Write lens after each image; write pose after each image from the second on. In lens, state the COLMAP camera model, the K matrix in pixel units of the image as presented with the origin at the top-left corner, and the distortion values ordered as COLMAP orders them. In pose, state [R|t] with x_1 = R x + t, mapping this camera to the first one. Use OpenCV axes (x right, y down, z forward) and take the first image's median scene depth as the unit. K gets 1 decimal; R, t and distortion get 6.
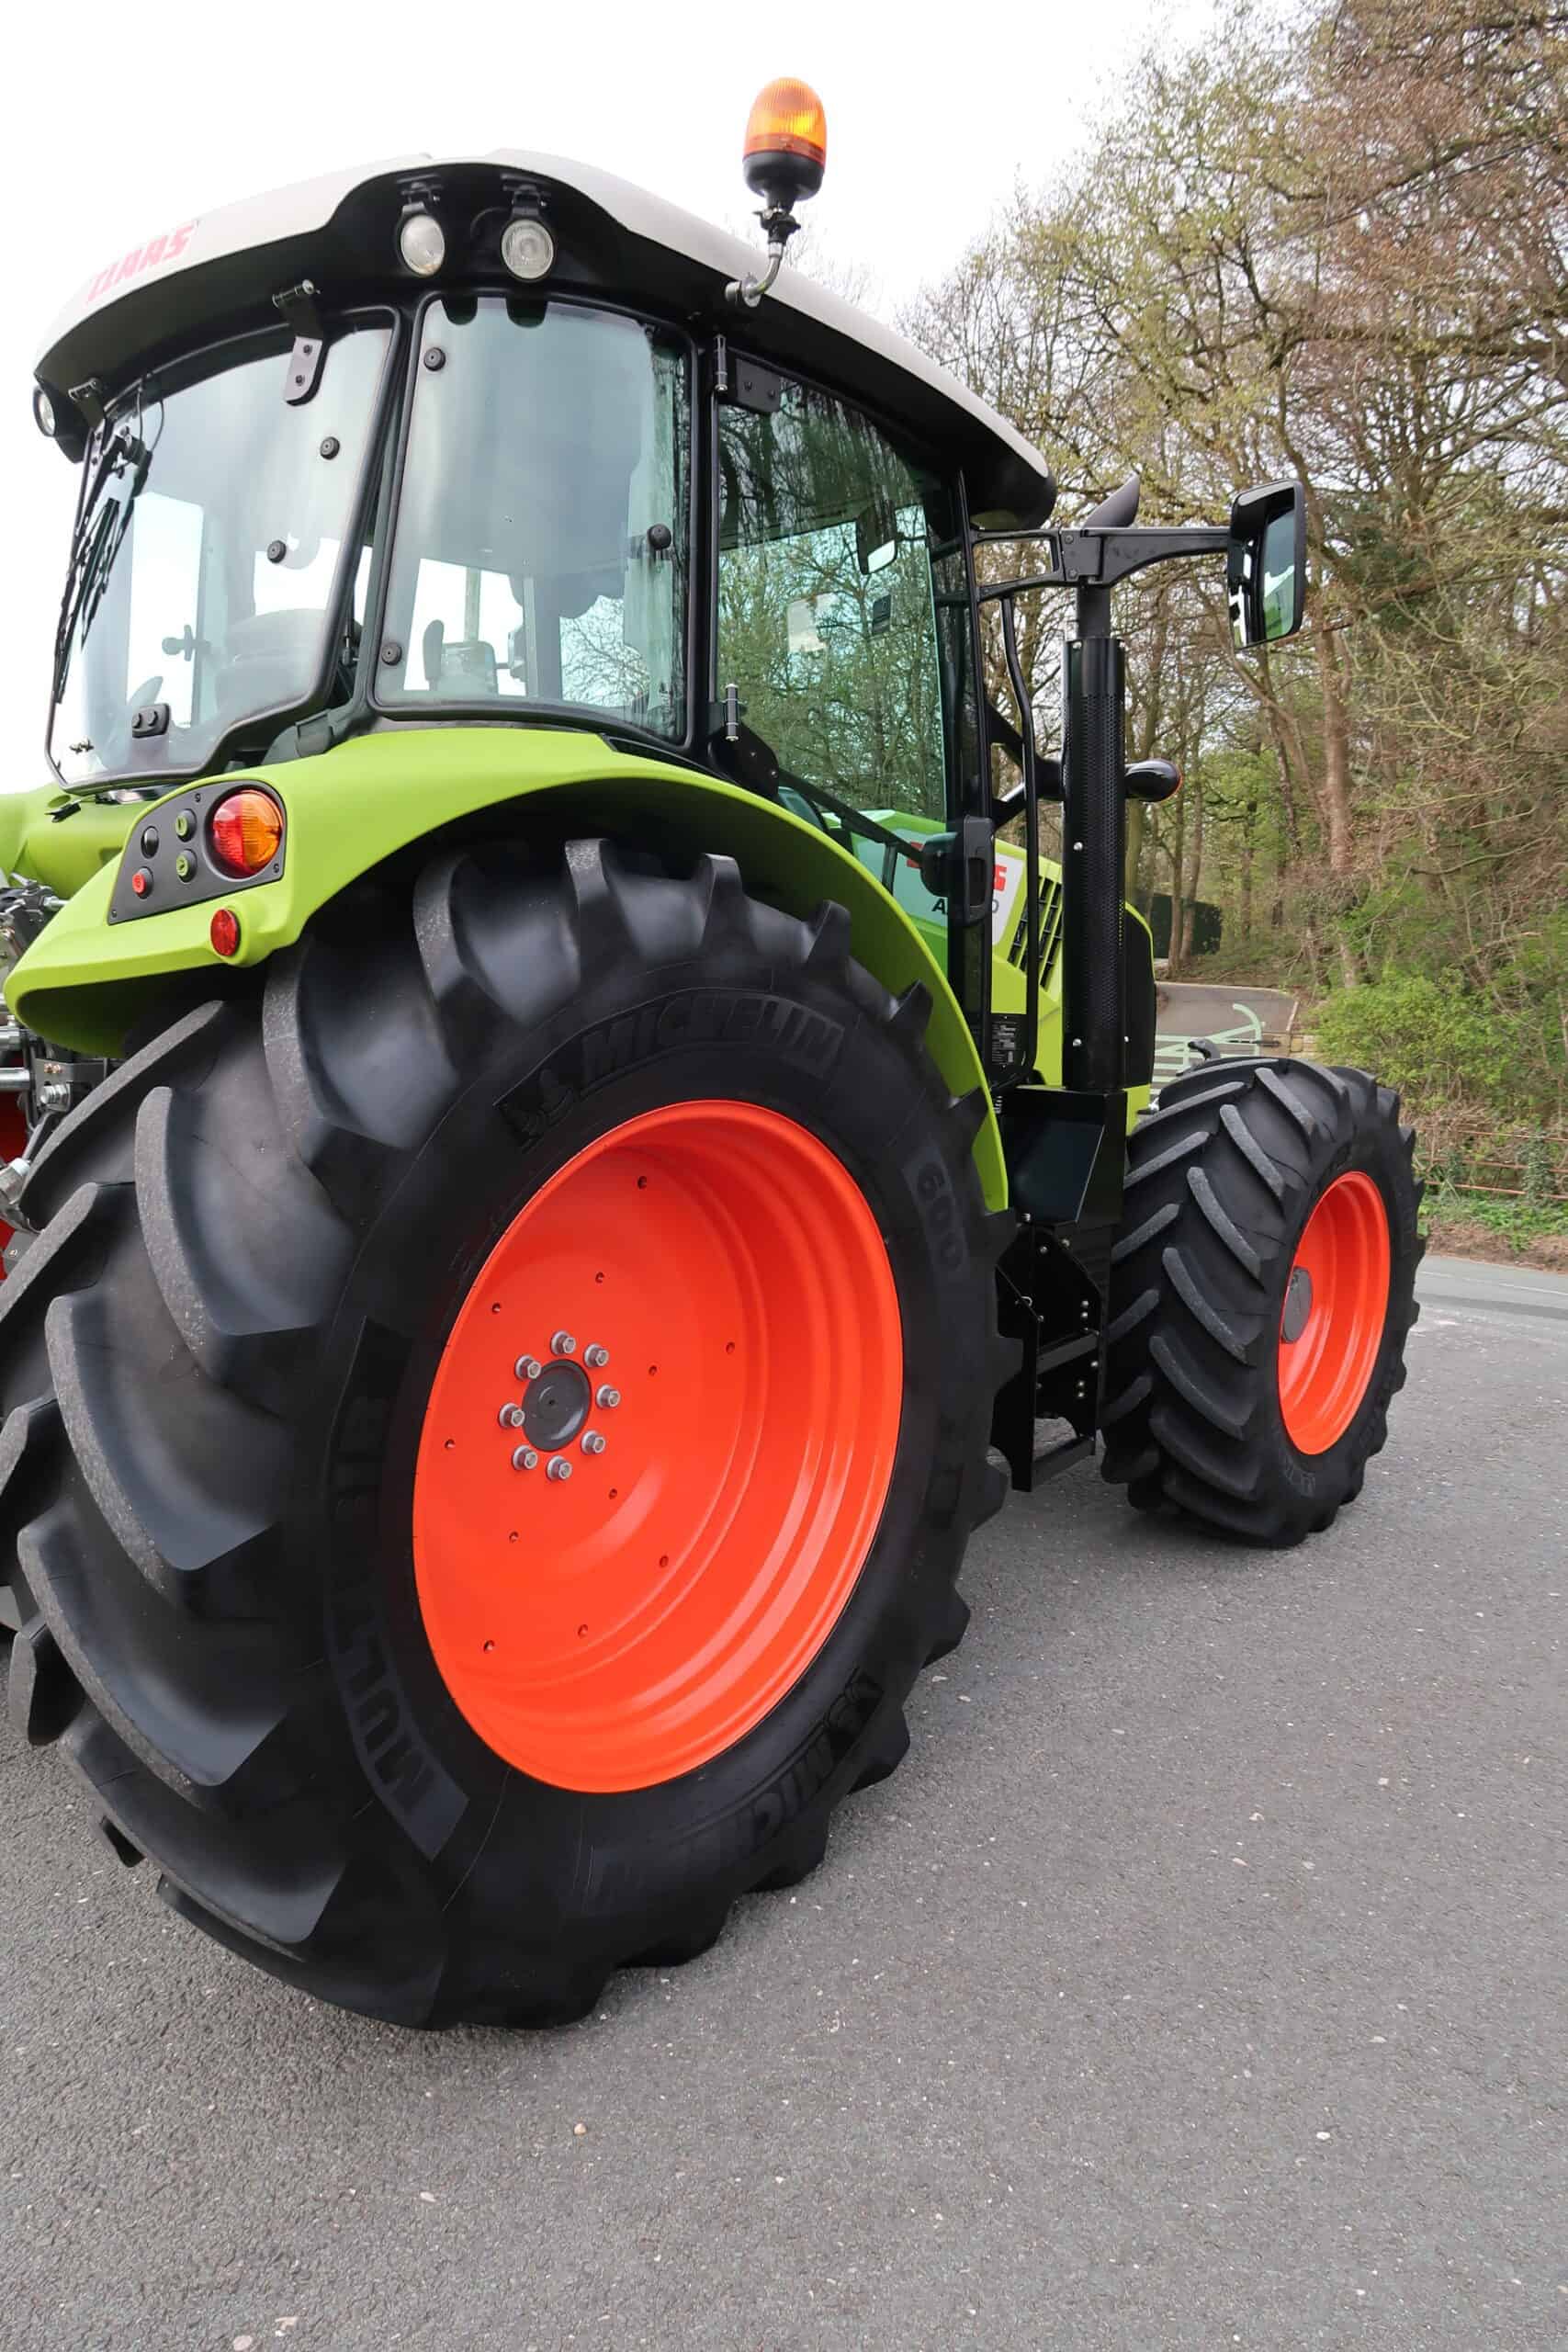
lens RADIAL K [[1626.8, 0, 819.2], [0, 1626.8, 1185.9], [0, 0, 1]] dist [-0.026396, 0.009176]
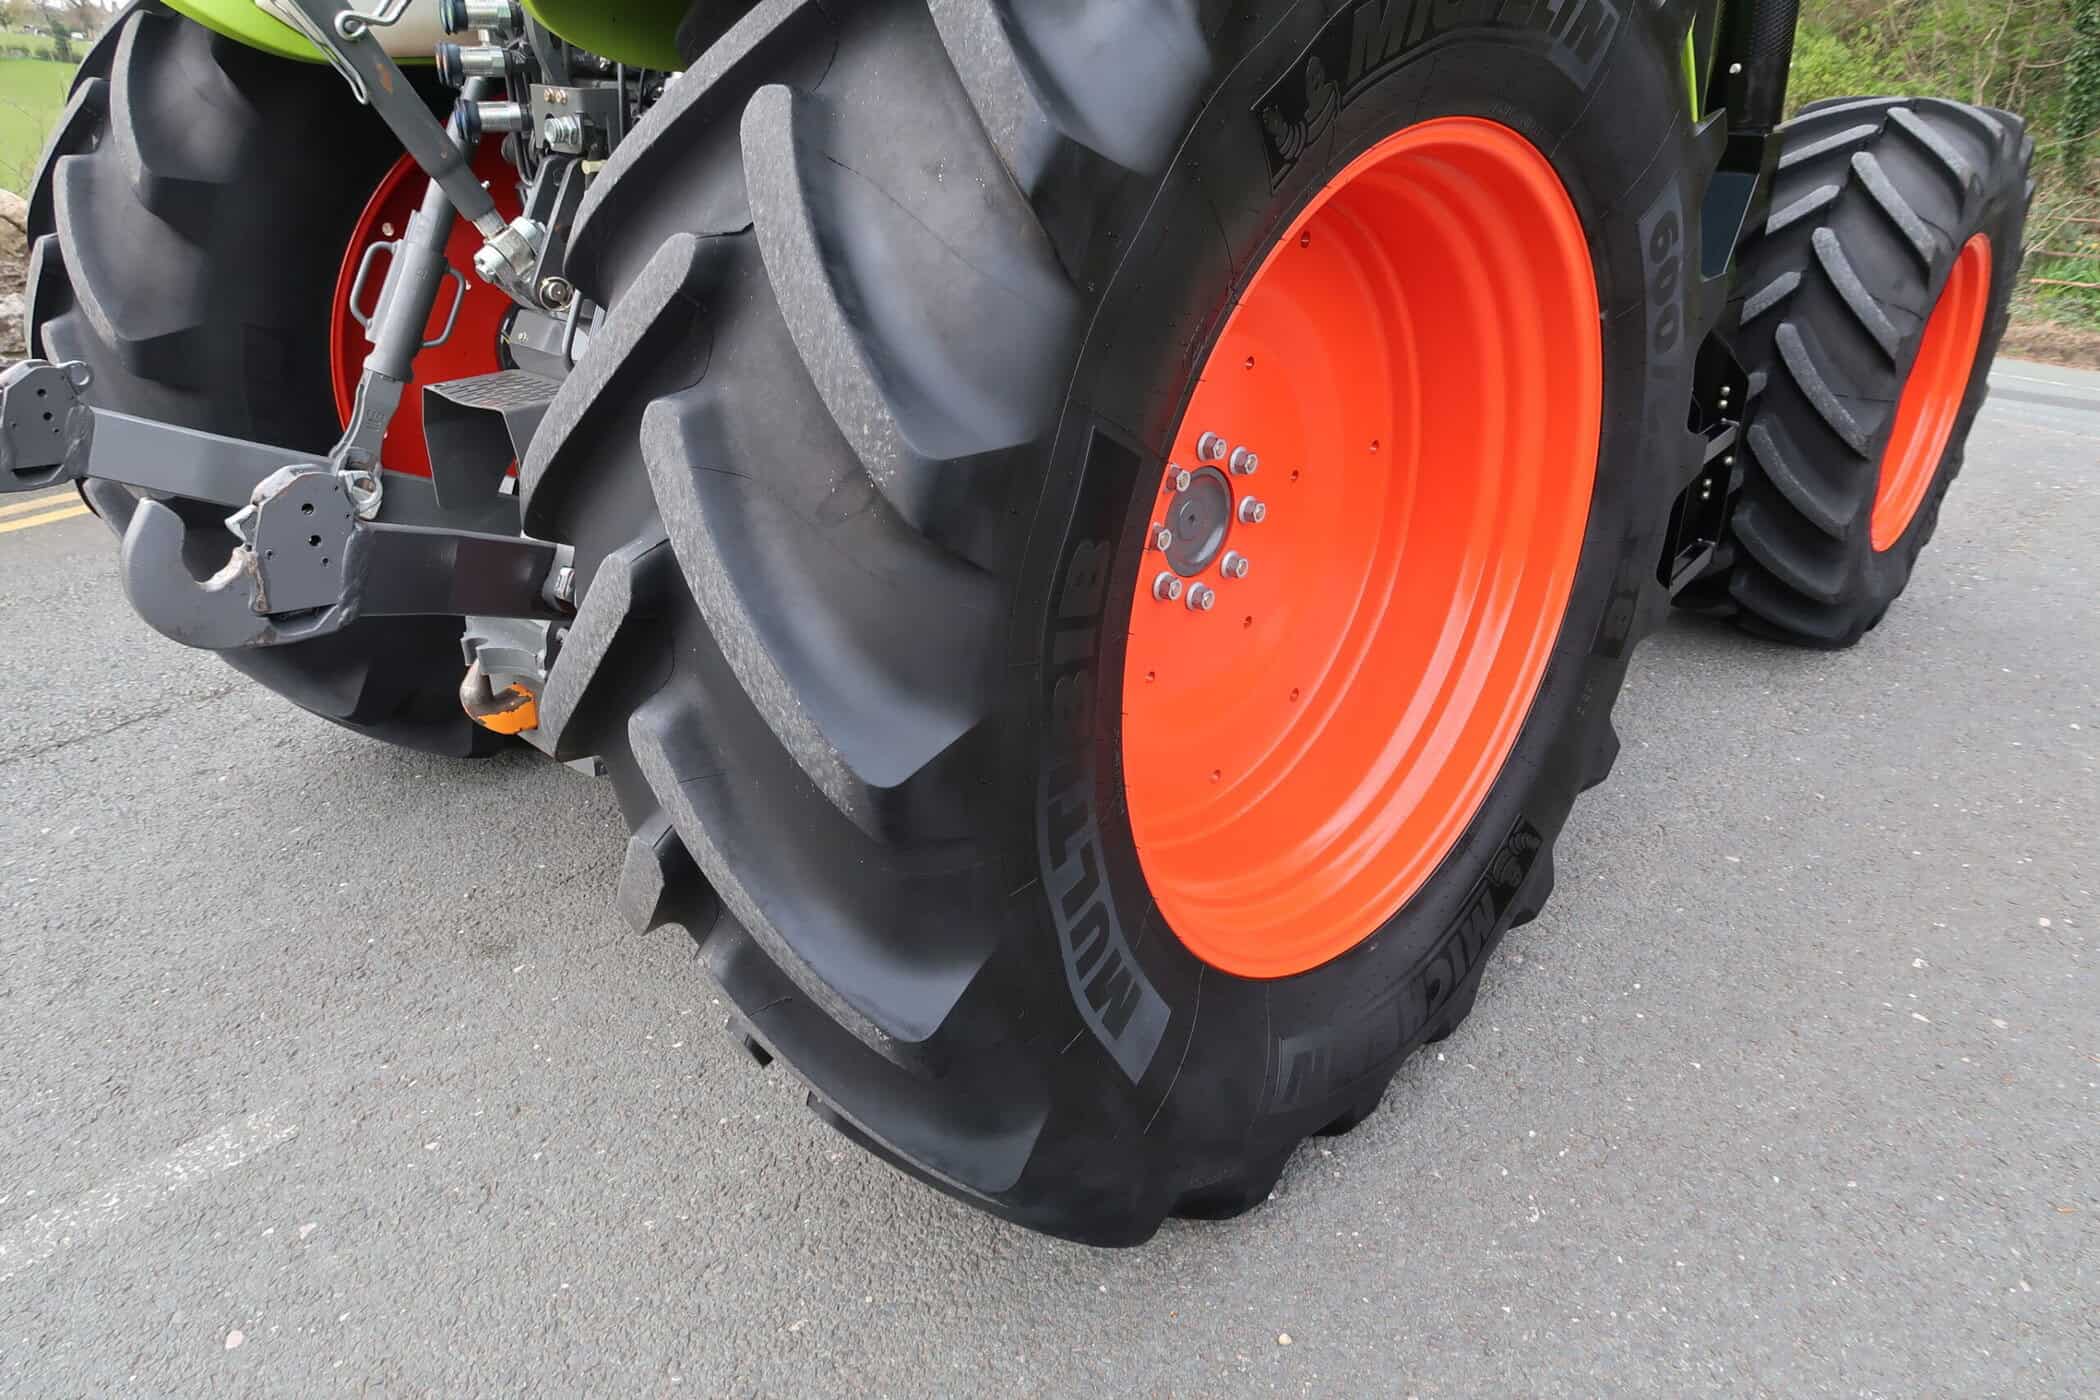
lens RADIAL K [[1454.8, 0, 1082.0], [0, 1454.8, 690.8], [0, 0, 1]] dist [-0.024782, 0.001283]
pose [[0.998403, 0.005939, -0.056176, -0.199517], [0.009988, 0.960230, 0.279032, 0.012074], [0.055599, -0.279148, 0.958637, 0.296156]]
